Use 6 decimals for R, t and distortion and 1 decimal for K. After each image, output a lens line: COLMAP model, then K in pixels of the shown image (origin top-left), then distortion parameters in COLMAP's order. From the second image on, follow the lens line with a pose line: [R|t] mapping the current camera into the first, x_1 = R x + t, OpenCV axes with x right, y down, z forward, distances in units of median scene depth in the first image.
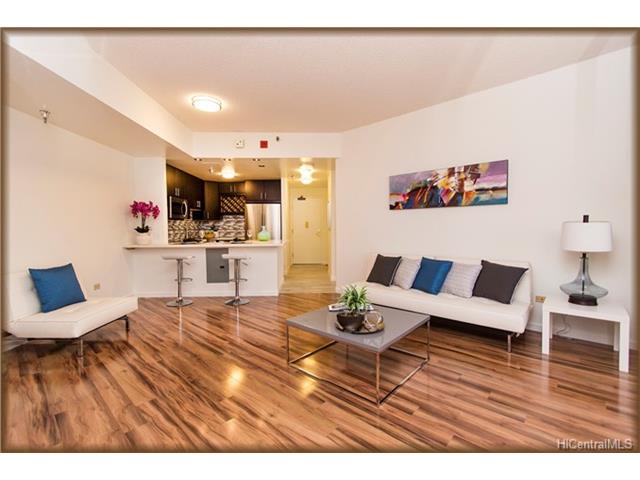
lens RADIAL K [[291.2, 0, 317.0], [0, 291.2, 236.6], [0, 0, 1]] dist [0.020910, 0.000232]
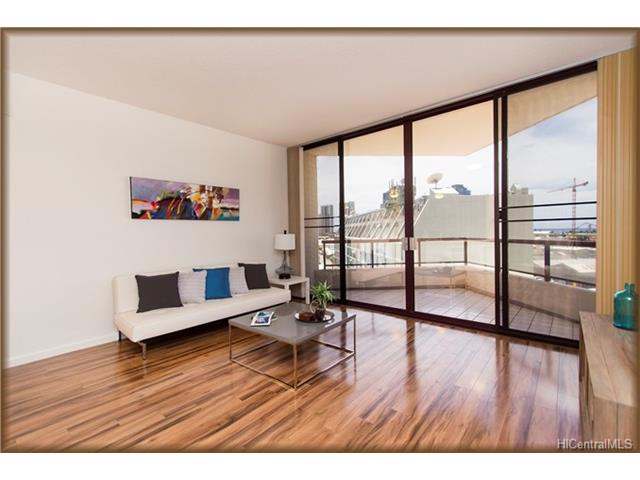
lens RADIAL K [[291.1, 0, 313.0], [0, 291.1, 237.4], [0, 0, 1]] dist [0.016994, -0.000260]
pose [[-0.037426, -0.011985, 0.999228, -0.641048], [0.051783, 0.998561, 0.013916, -0.029222], [-0.997957, 0.052264, -0.036752, 0.606314]]
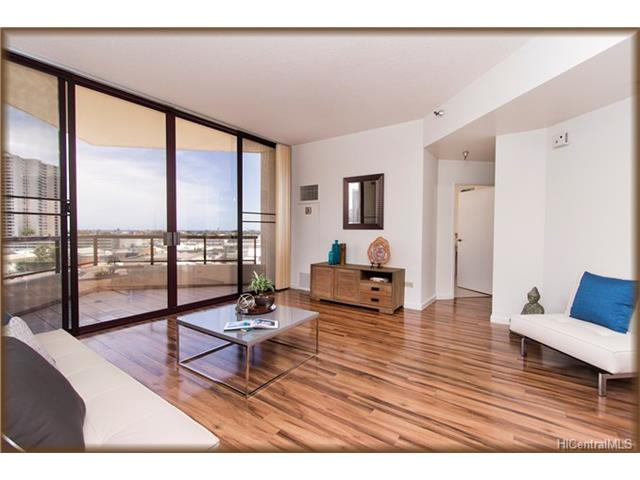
lens RADIAL K [[291.2, 0, 317.0], [0, 291.2, 236.6], [0, 0, 1]] dist [0.020910, 0.000232]
pose [[-0.990009, 0.001326, -0.140996, 0.036136], [-0.006844, 0.998325, 0.057444, -0.044072], [0.140836, 0.057835, -0.988342, 1.317134]]
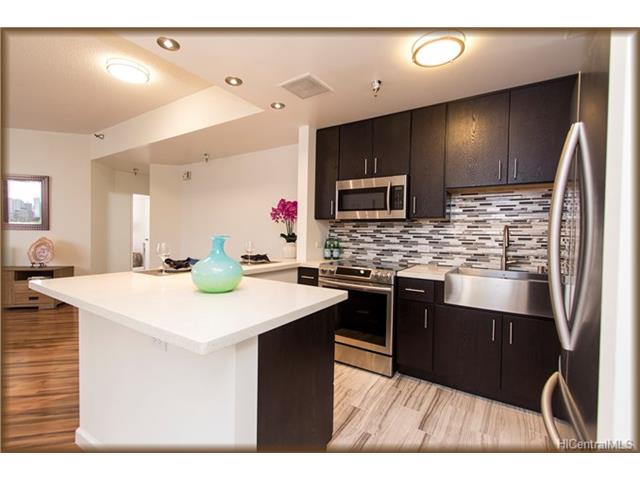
lens RADIAL K [[291.1, 0, 313.0], [0, 291.1, 237.4], [0, 0, 1]] dist [0.016994, -0.000260]
pose [[-0.572785, 0.004571, -0.819693, -0.014161], [-0.041873, 0.998516, 0.034829, -0.065992], [0.818636, 0.054272, -0.571743, 1.803885]]
